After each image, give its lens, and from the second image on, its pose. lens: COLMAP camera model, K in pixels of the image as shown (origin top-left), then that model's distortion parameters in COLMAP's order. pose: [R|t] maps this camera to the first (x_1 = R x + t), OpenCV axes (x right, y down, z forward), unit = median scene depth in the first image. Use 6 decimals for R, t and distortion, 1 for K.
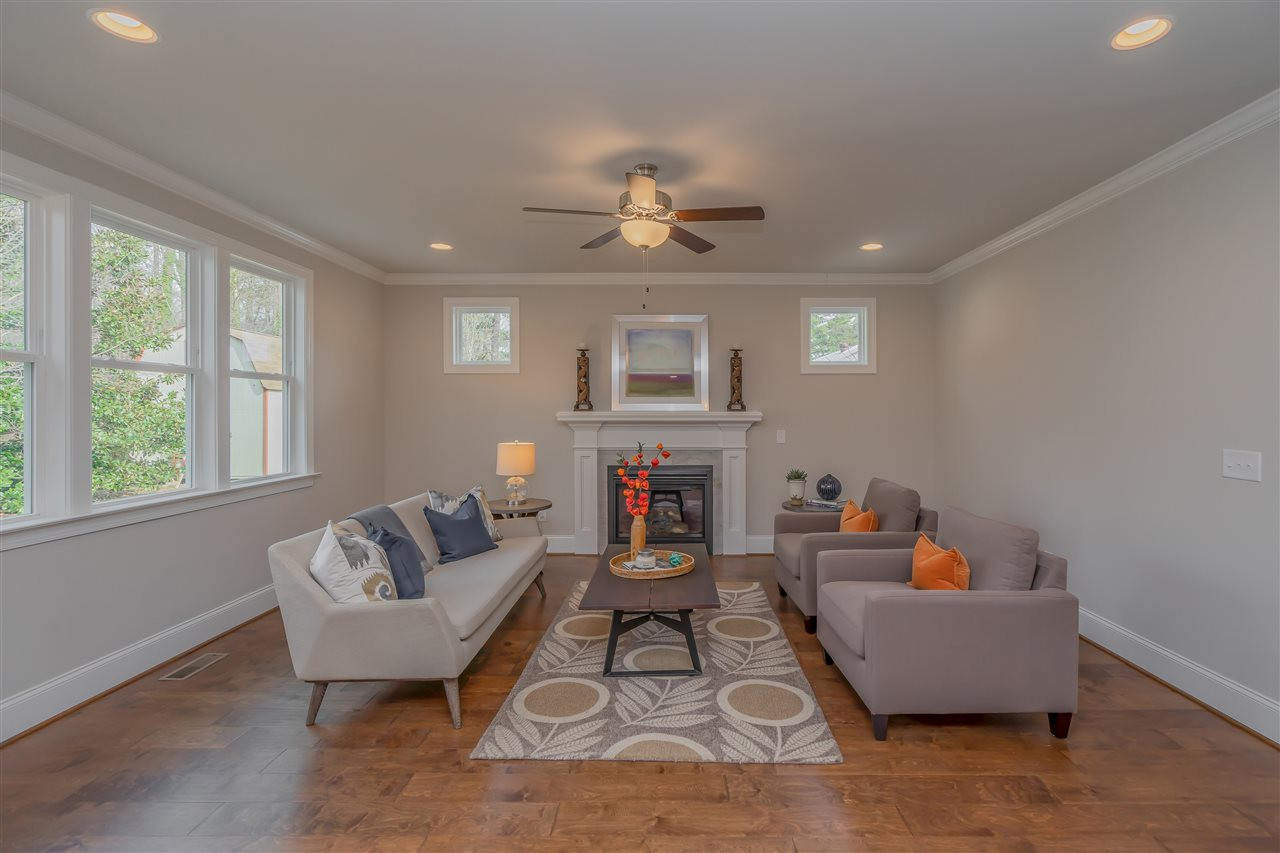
lens RADIAL K [[590.4, 0, 675.2], [0, 590.4, 406.8], [0, 0, 1]] dist [-0.003020, 0.000105]
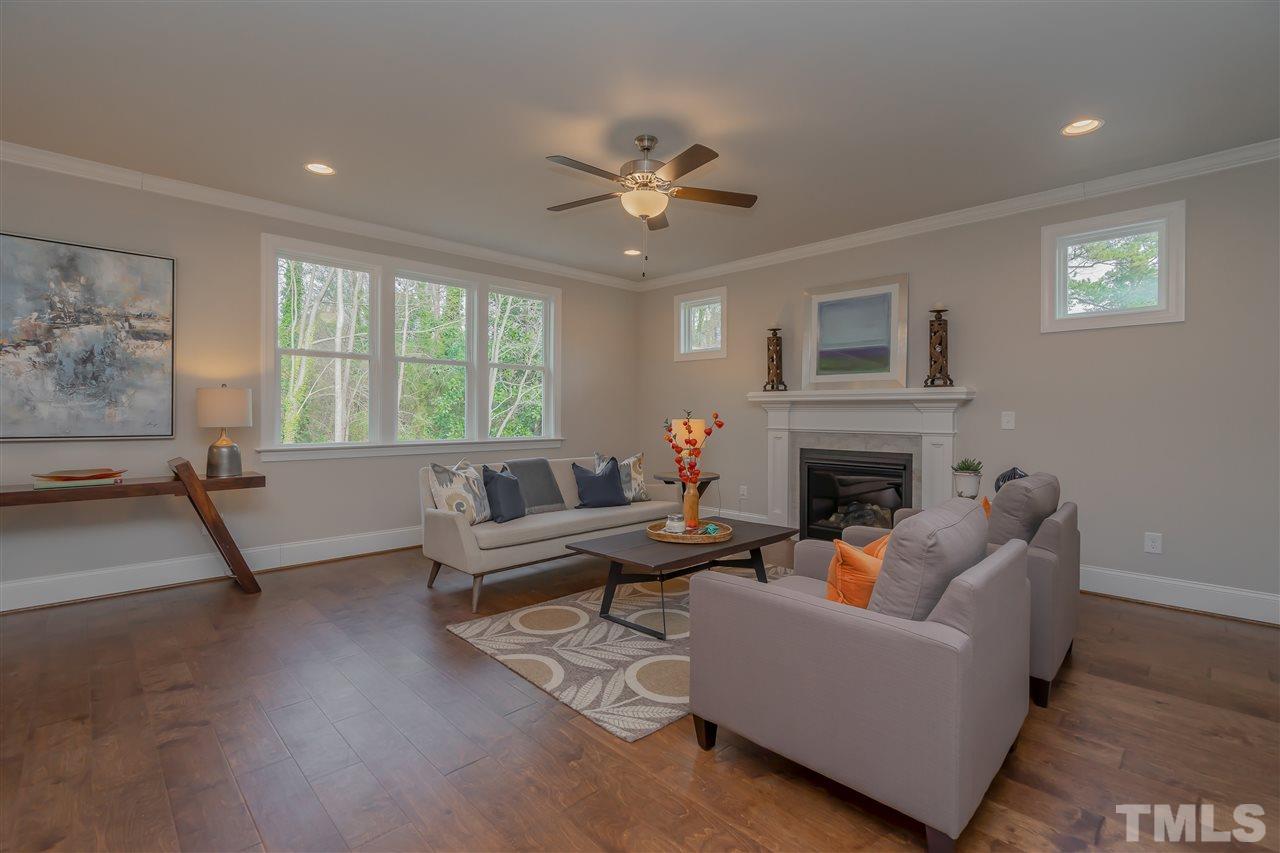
lens RADIAL K [[581.6, 0, 646.5], [0, 581.6, 417.0], [0, 0, 1]] dist [-0.002809, 0.001192]
pose [[0.700423, 0.008994, -0.713672, 0.448636], [-0.000803, 0.999930, 0.011814, 0.044931], [0.713728, -0.007702, 0.700381, 0.190555]]
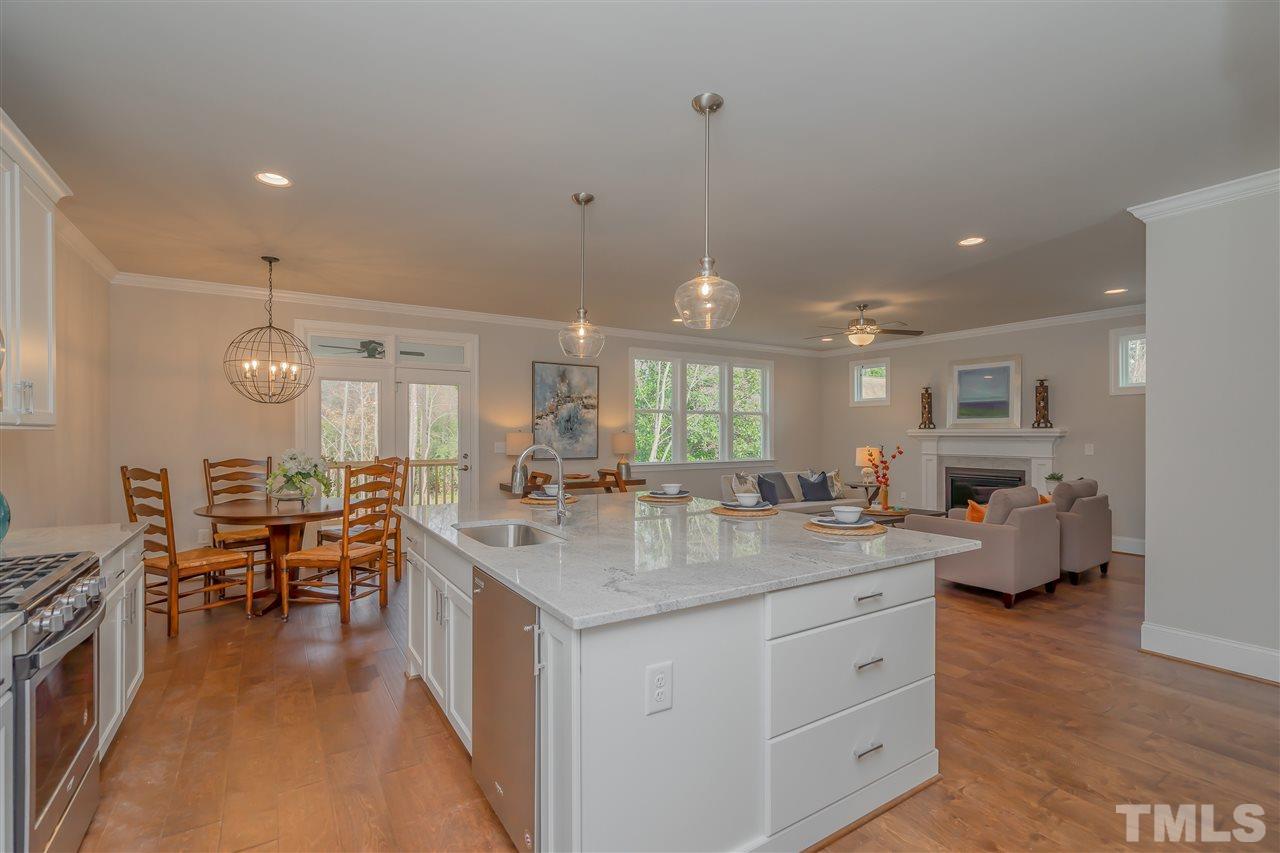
lens RADIAL K [[581.6, 0, 643.4], [0, 581.6, 435.7], [0, 0, 1]] dist [-0.002809, 0.001192]
pose [[0.544039, 0.002532, -0.839056, 0.788047], [0.005286, 0.999965, 0.006445, 0.012531], [0.839043, -0.007942, 0.544007, -0.453942]]
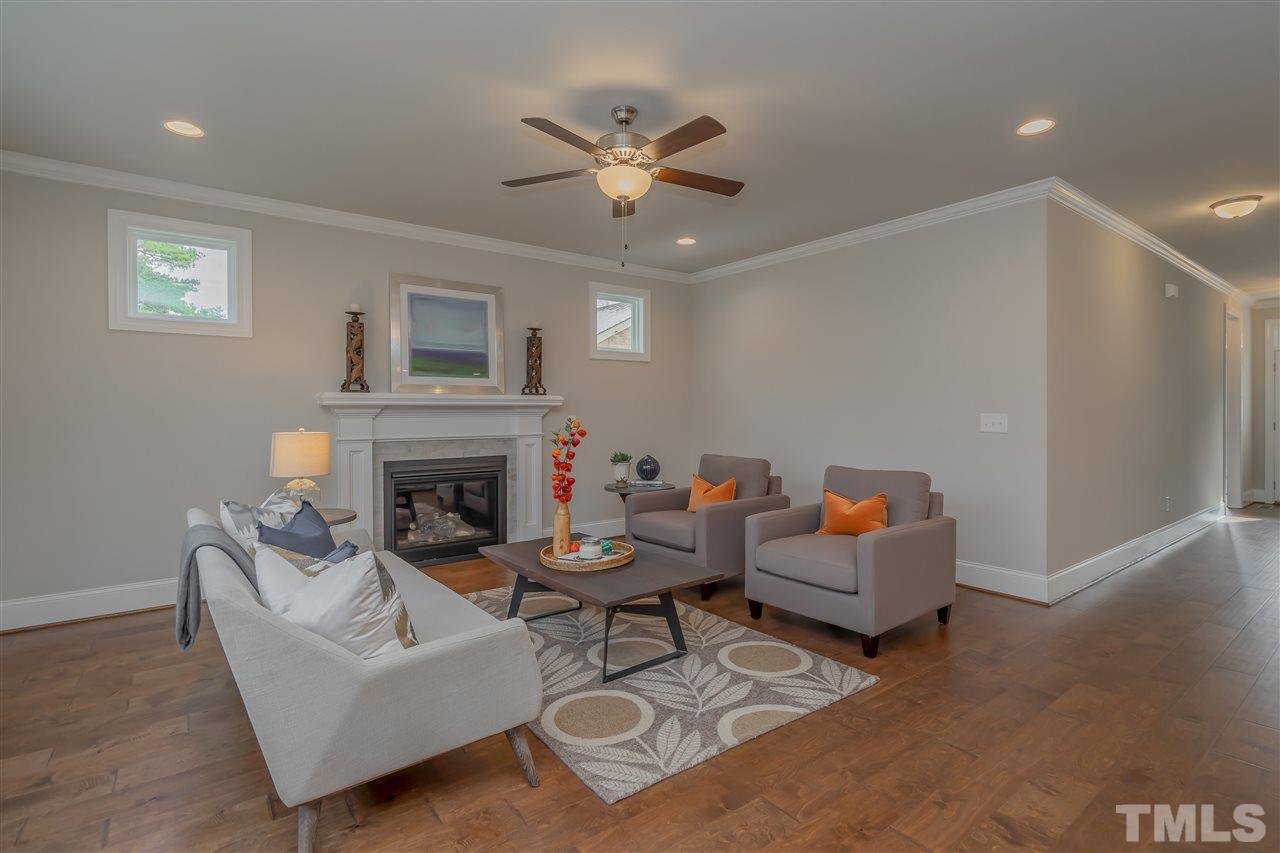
lens RADIAL K [[605.4, 0, 641.7], [0, 605.4, 417.4], [0, 0, 1]] dist [-0.007759, -0.000267]
pose [[0.797644, -0.007895, 0.603077, -0.384683], [-0.000299, 0.999909, 0.013485, 0.033819], [-0.603129, -0.010937, 0.797569, 0.163190]]
